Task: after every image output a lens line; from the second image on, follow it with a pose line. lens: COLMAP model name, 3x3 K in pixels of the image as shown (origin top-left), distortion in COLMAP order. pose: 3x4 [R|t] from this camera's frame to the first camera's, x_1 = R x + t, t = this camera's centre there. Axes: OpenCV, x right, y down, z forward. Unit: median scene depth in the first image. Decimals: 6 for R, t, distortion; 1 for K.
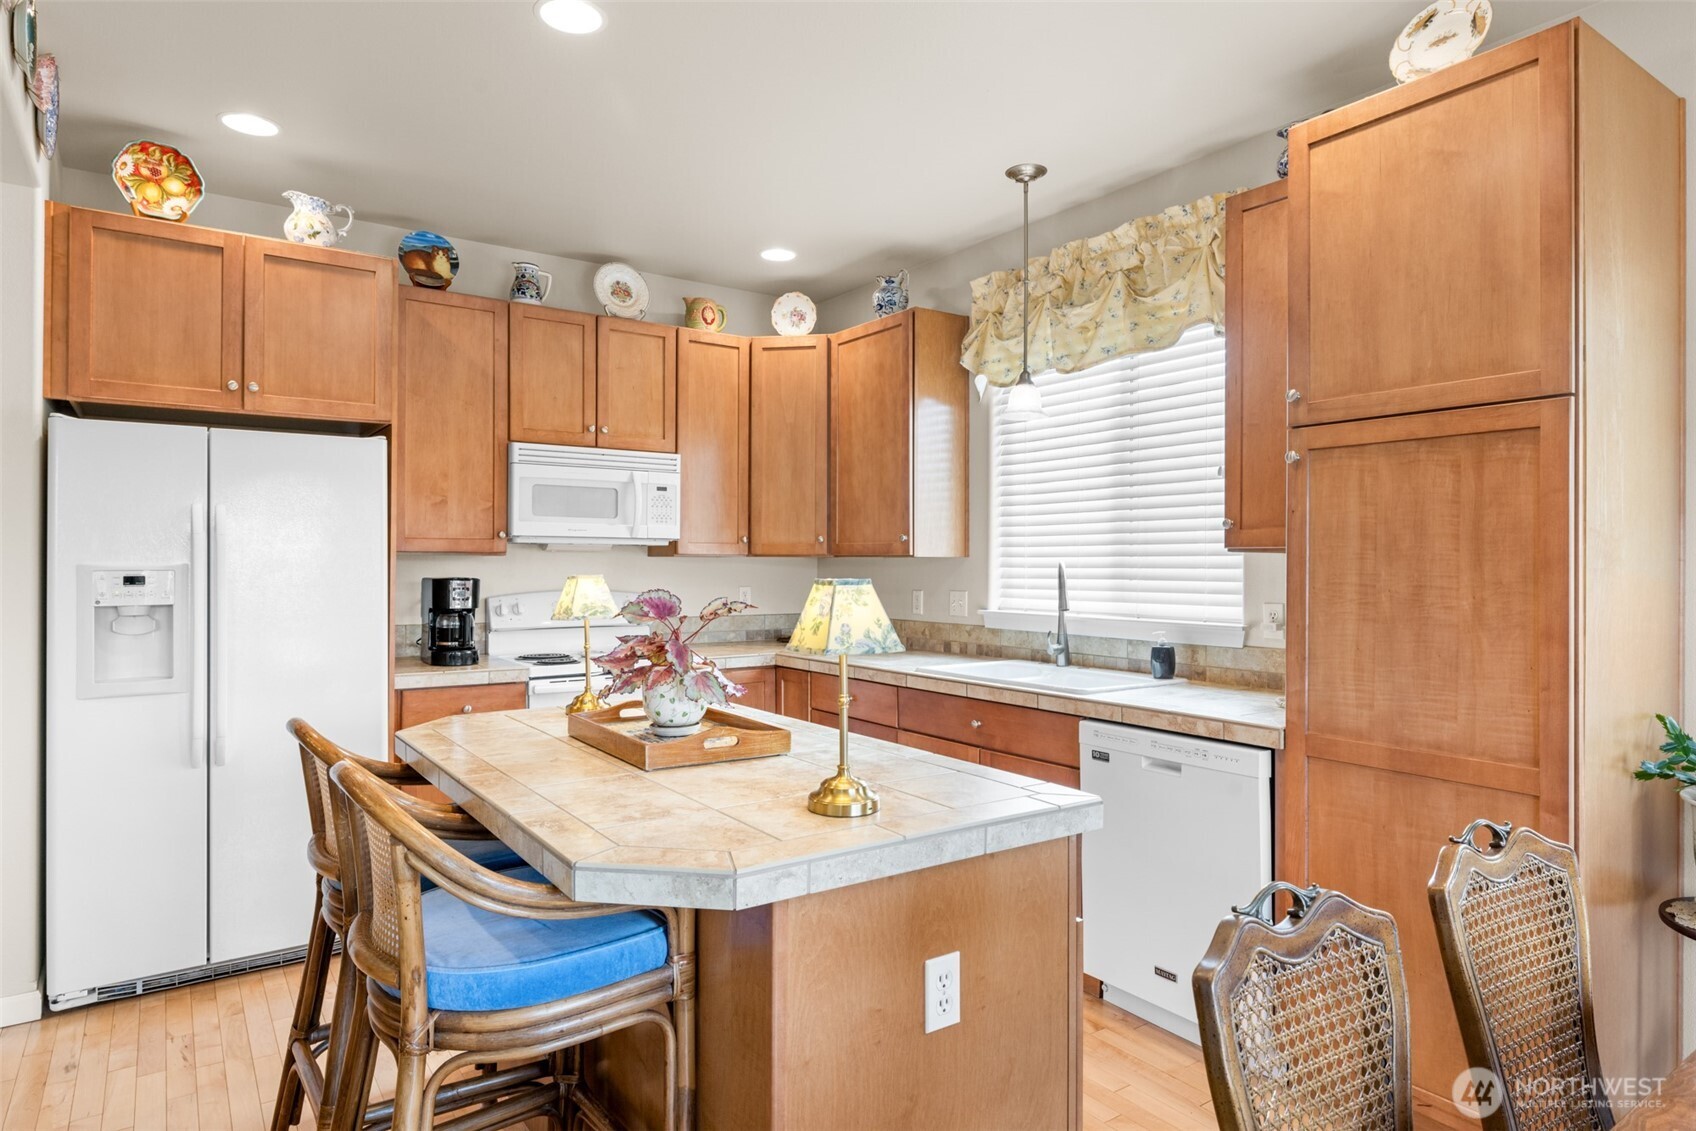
lens RADIAL K [[977.5, 0, 848.0], [0, 977.5, 565.5], [0, 0, 1]] dist [0.002299, 0.000032]
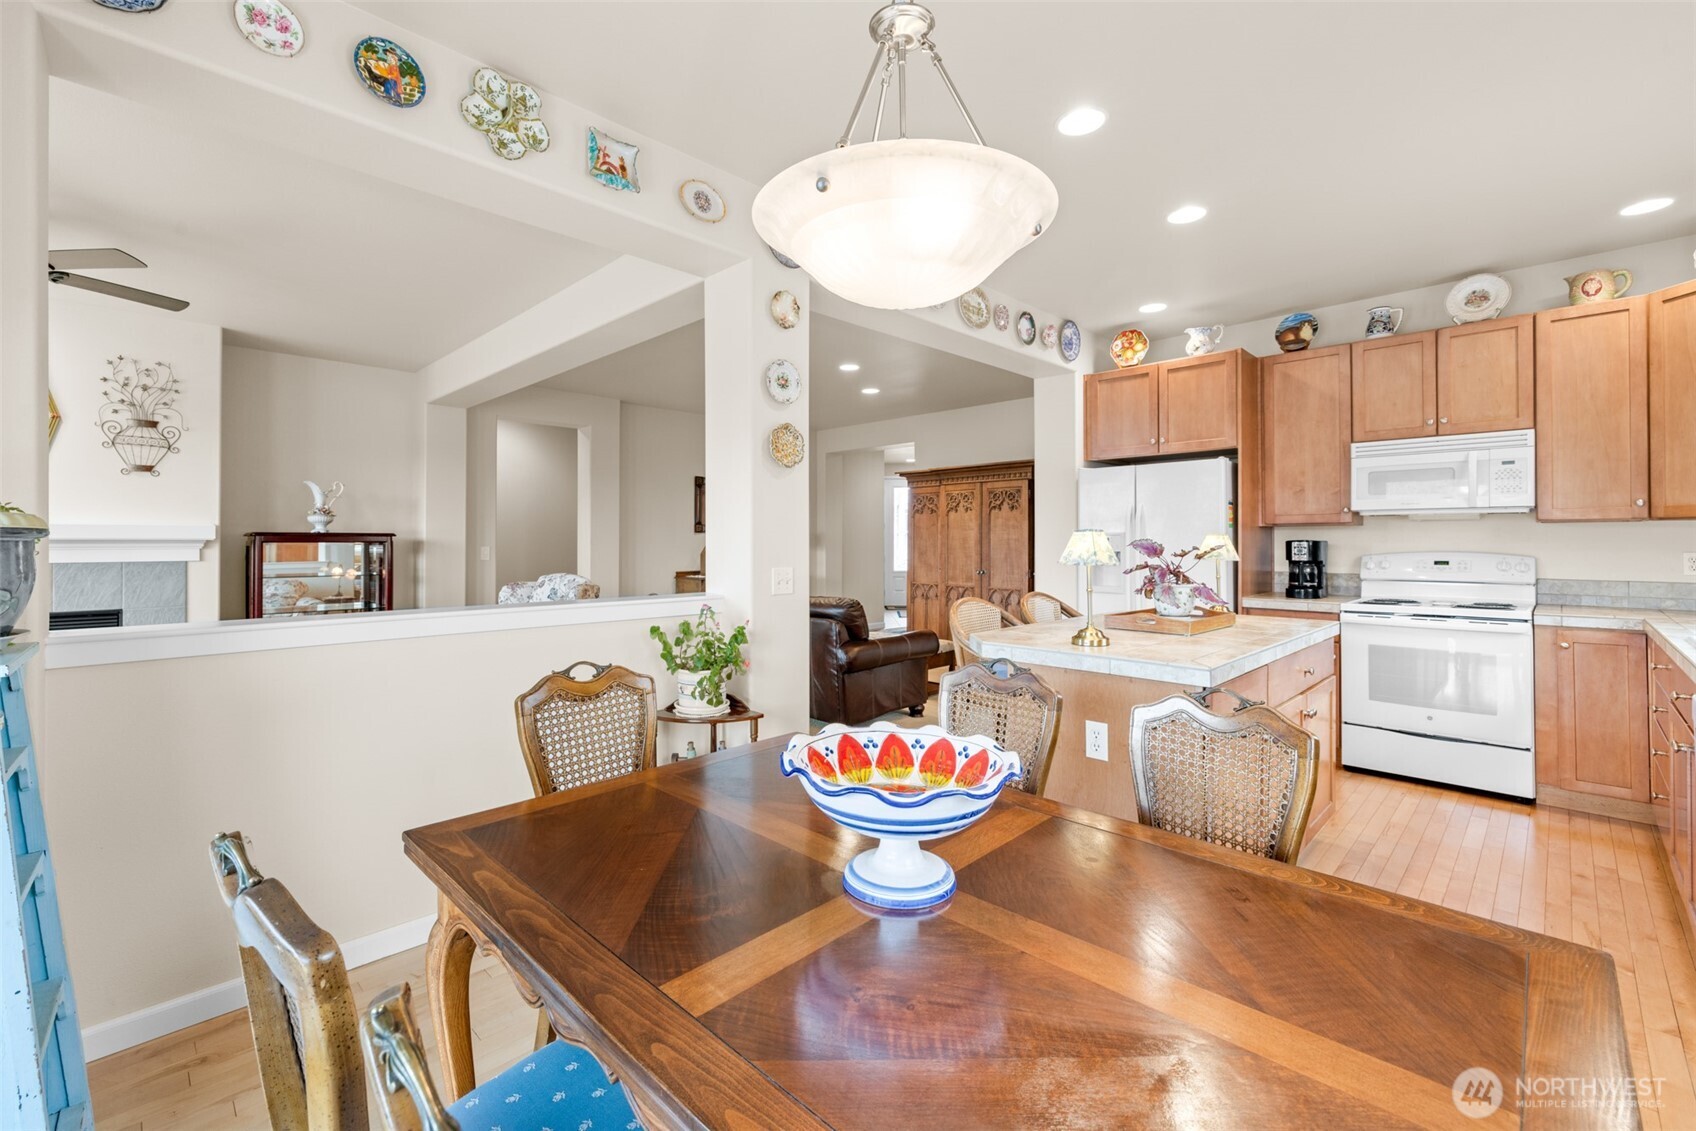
lens RADIAL K [[723.0, 0, 835.8], [0, 723.0, 543.3], [0, 0, 1]] dist [0.001757, 0.000667]
pose [[0.181870, -0.002013, -0.983321, 0.599310], [0.000520, 0.999998, -0.001951, 0.019958], [0.983322, -0.000157, 0.181871, 0.097665]]
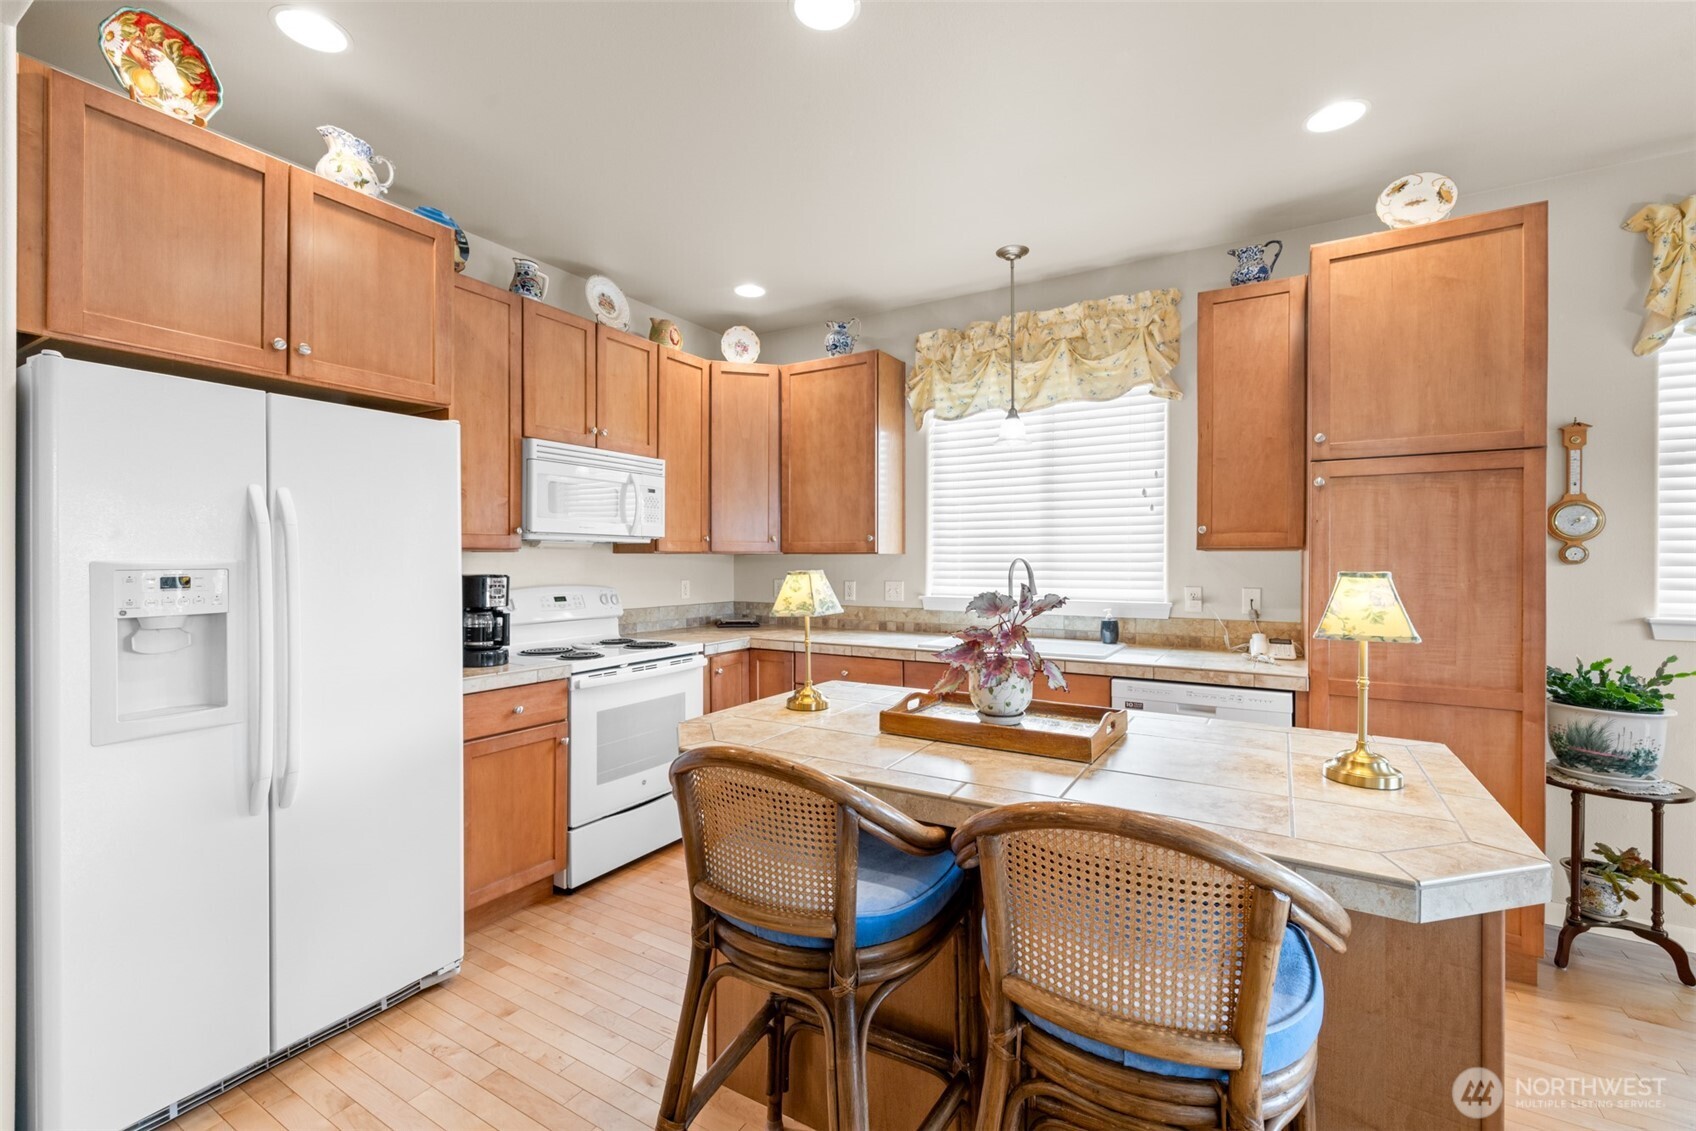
lens RADIAL K [[719.0, 0, 843.2], [0, 719.0, 566.2], [0, 0, 1]] dist [0.001948, -0.000092]
pose [[0.914132, -0.005709, 0.405376, -0.388480], [0.002891, 0.999967, 0.007564, -0.000330], [-0.405406, -0.005743, 0.914119, 0.222302]]
